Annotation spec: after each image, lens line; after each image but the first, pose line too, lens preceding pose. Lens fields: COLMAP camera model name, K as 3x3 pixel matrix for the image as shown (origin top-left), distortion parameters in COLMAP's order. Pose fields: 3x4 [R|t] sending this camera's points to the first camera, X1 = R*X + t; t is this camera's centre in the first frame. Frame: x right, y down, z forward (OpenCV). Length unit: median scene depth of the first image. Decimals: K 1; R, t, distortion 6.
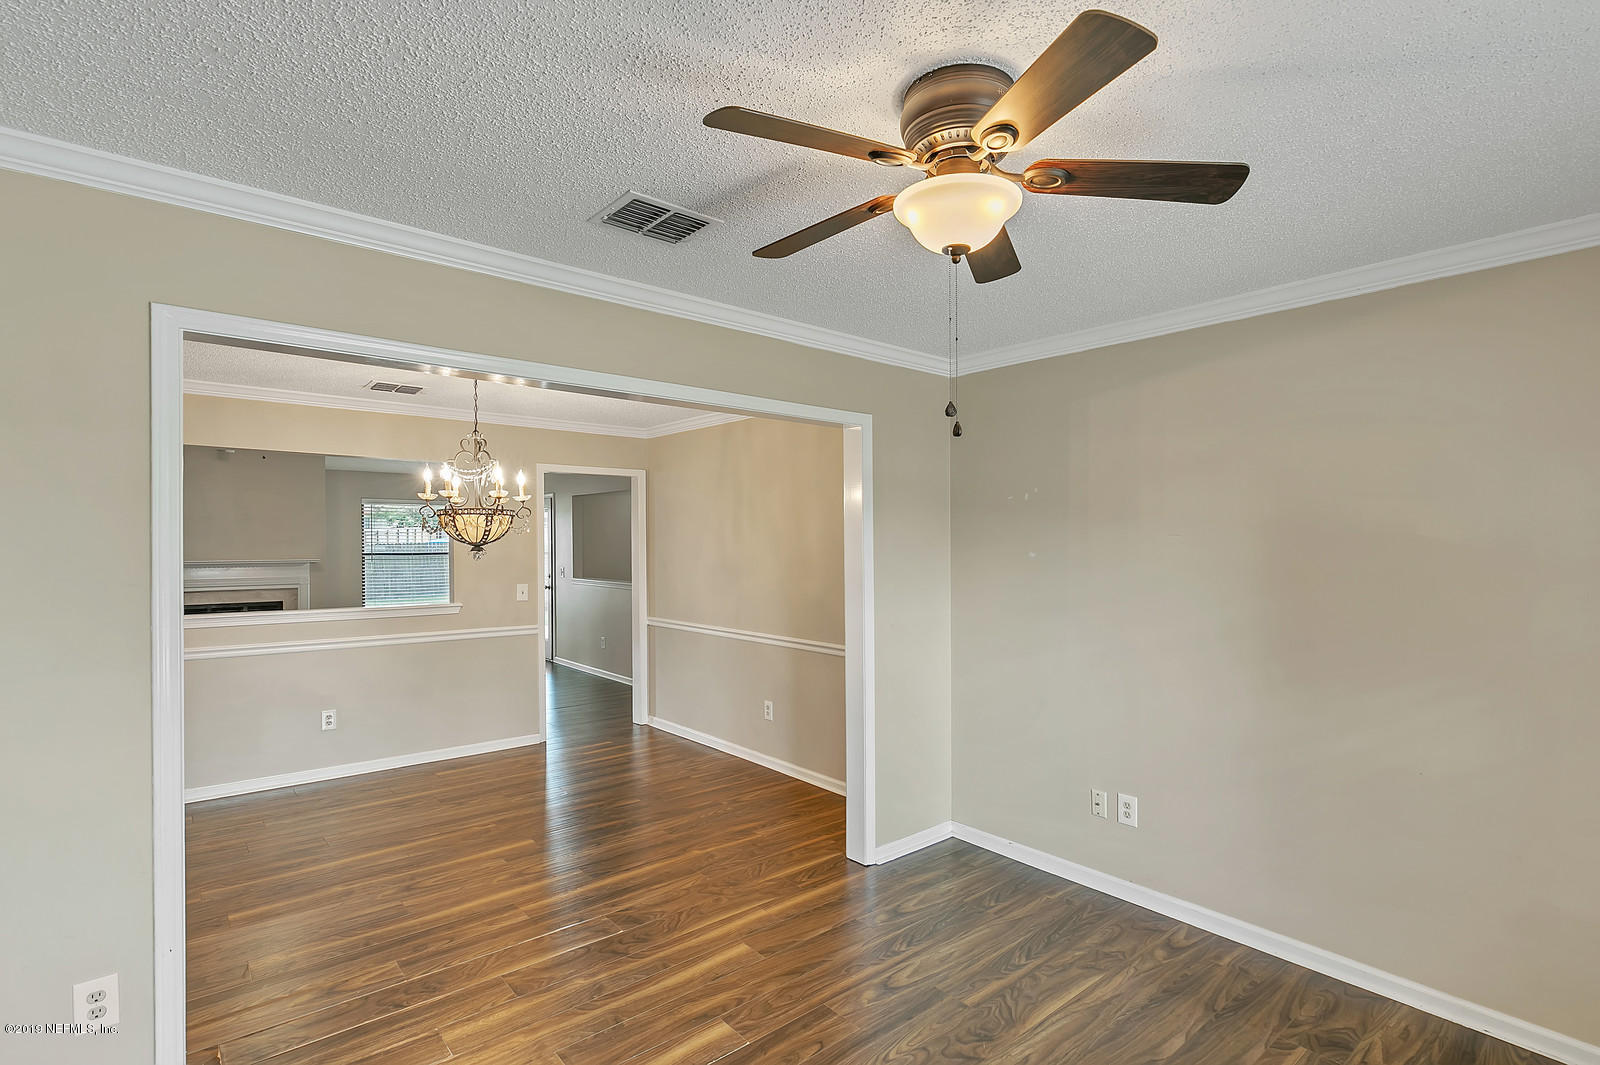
lens RADIAL K [[749.5, 0, 805.6], [0, 749.5, 556.6], [0, 0, 1]] dist [0.003167, -0.000180]
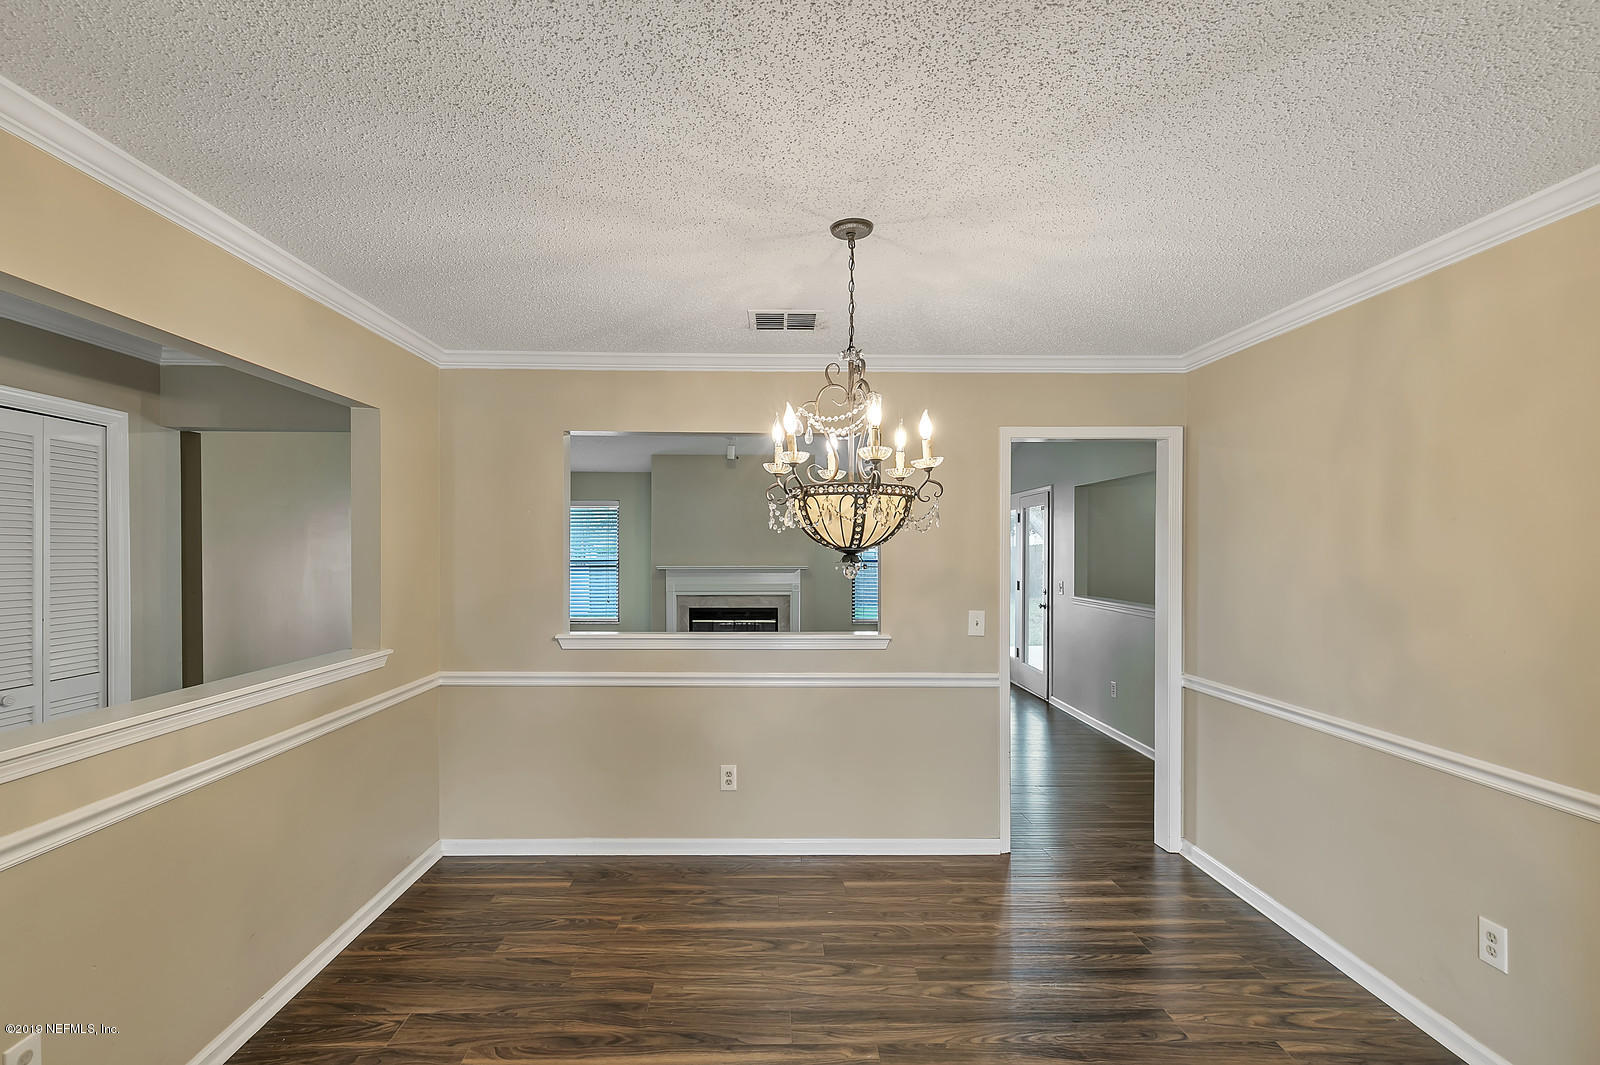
lens RADIAL K [[749.5, 0, 805.6], [0, 749.5, 556.6], [0, 0, 1]] dist [0.003167, -0.000180]
pose [[0.781650, 0.008734, -0.623656, -0.094077], [-0.014533, 0.999886, -0.004212, -0.006938], [0.623548, 0.012356, 0.781687, 0.437673]]
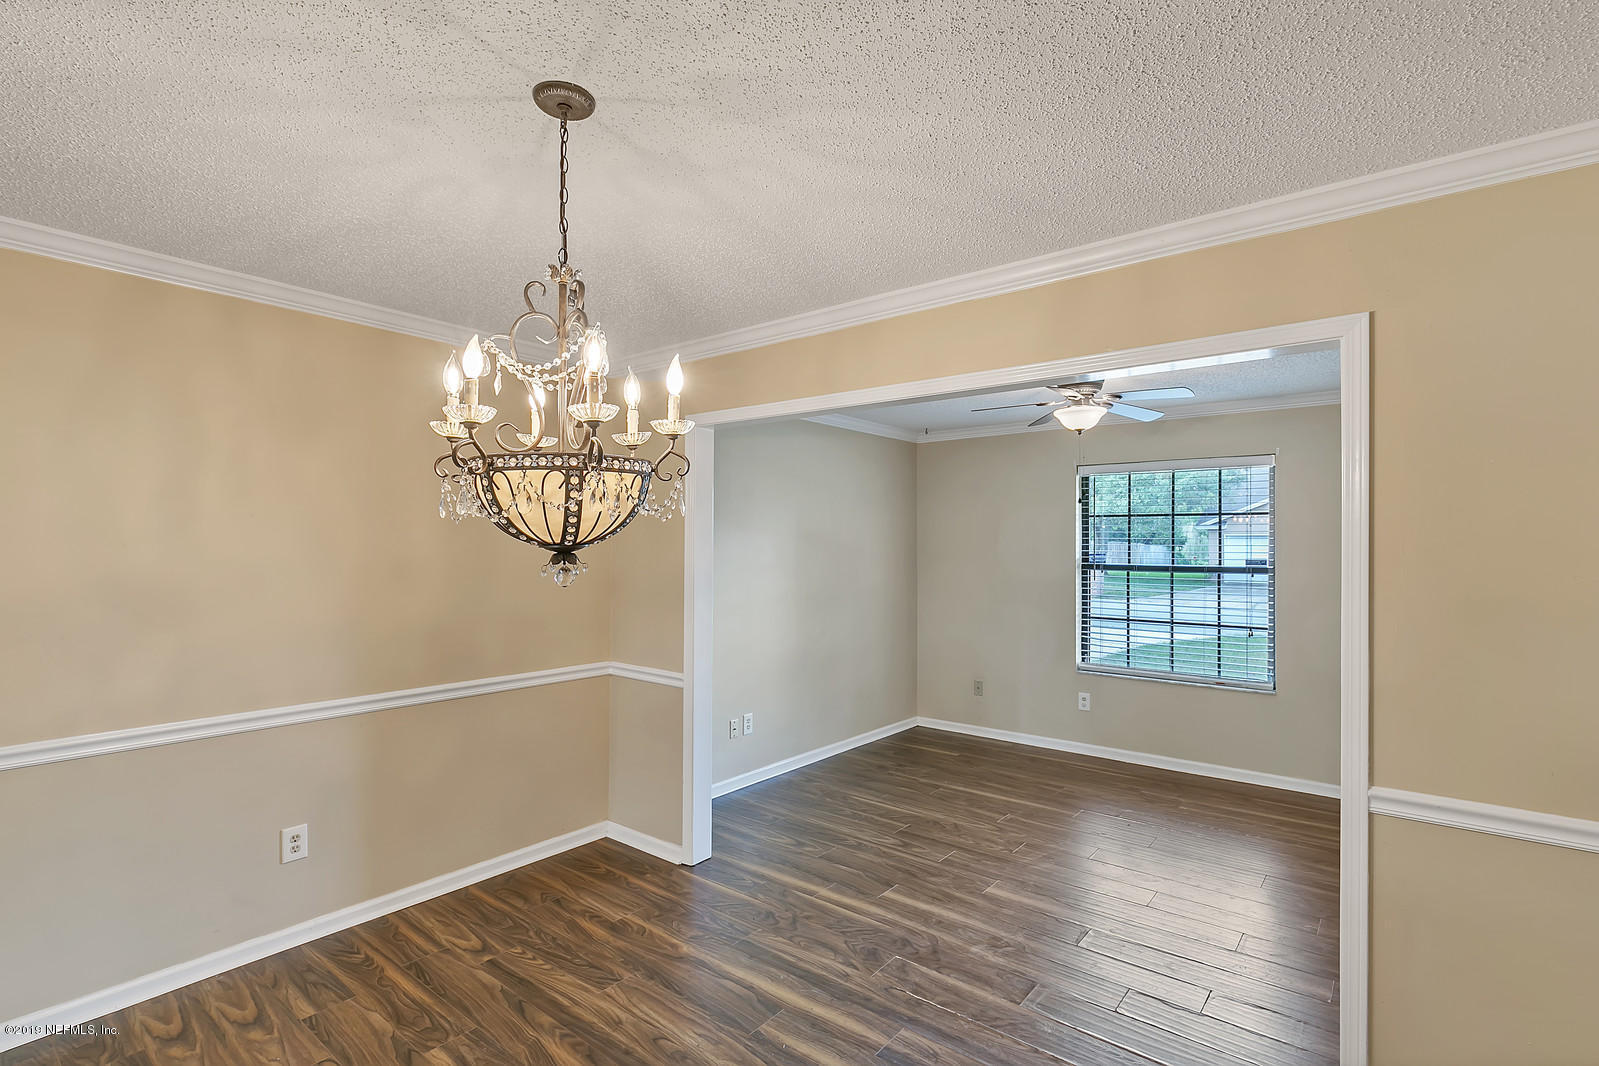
lens RADIAL K [[741.1, 0, 799.5], [0, 741.1, 533.0], [0, 0, 1]] dist [-0.033291, -0.000085]
pose [[-0.164679, 0.008396, 0.986312, -0.677064], [0.007533, 0.999945, -0.007255, -0.016056], [-0.986318, 0.006235, -0.164733, 0.755313]]
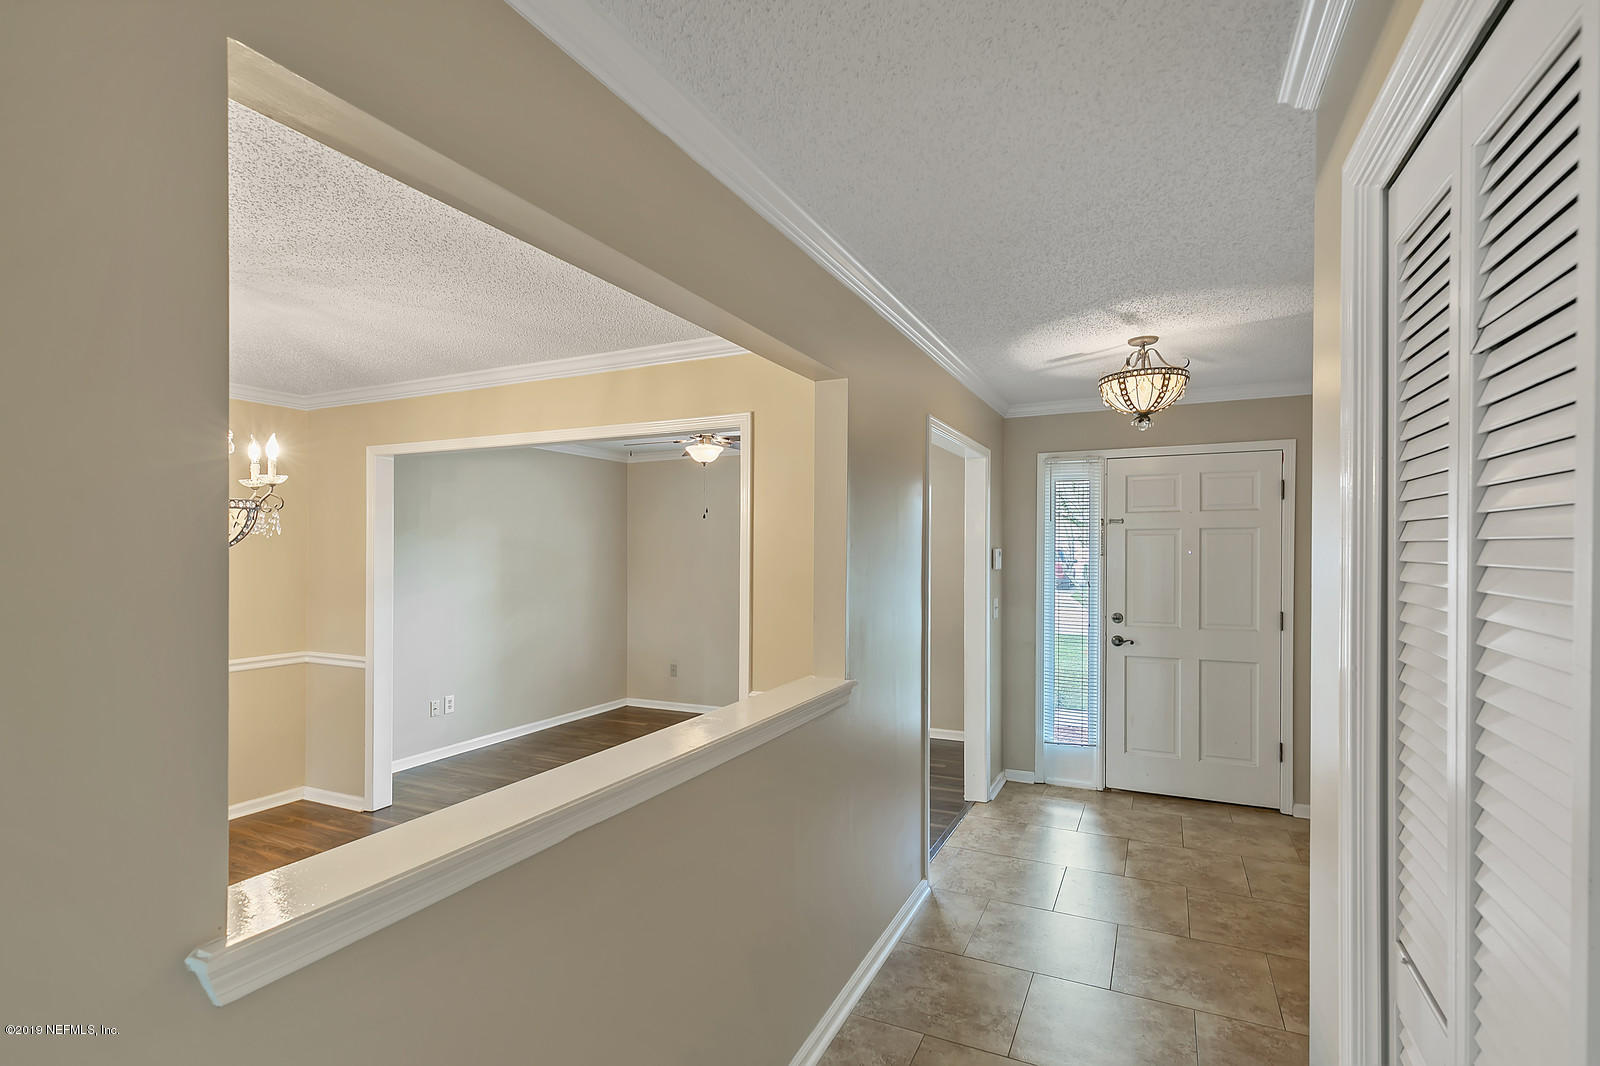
lens RADIAL K [[755.5, 0, 800.1], [0, 755.5, 544.6], [0, 0, 1]] dist [-0.020644, -0.000314]
pose [[-0.395542, 0.002213, 0.918445, -0.981171], [0.011685, 0.999928, 0.002624, -0.015818], [-0.918374, 0.011770, -0.395540, 0.623583]]
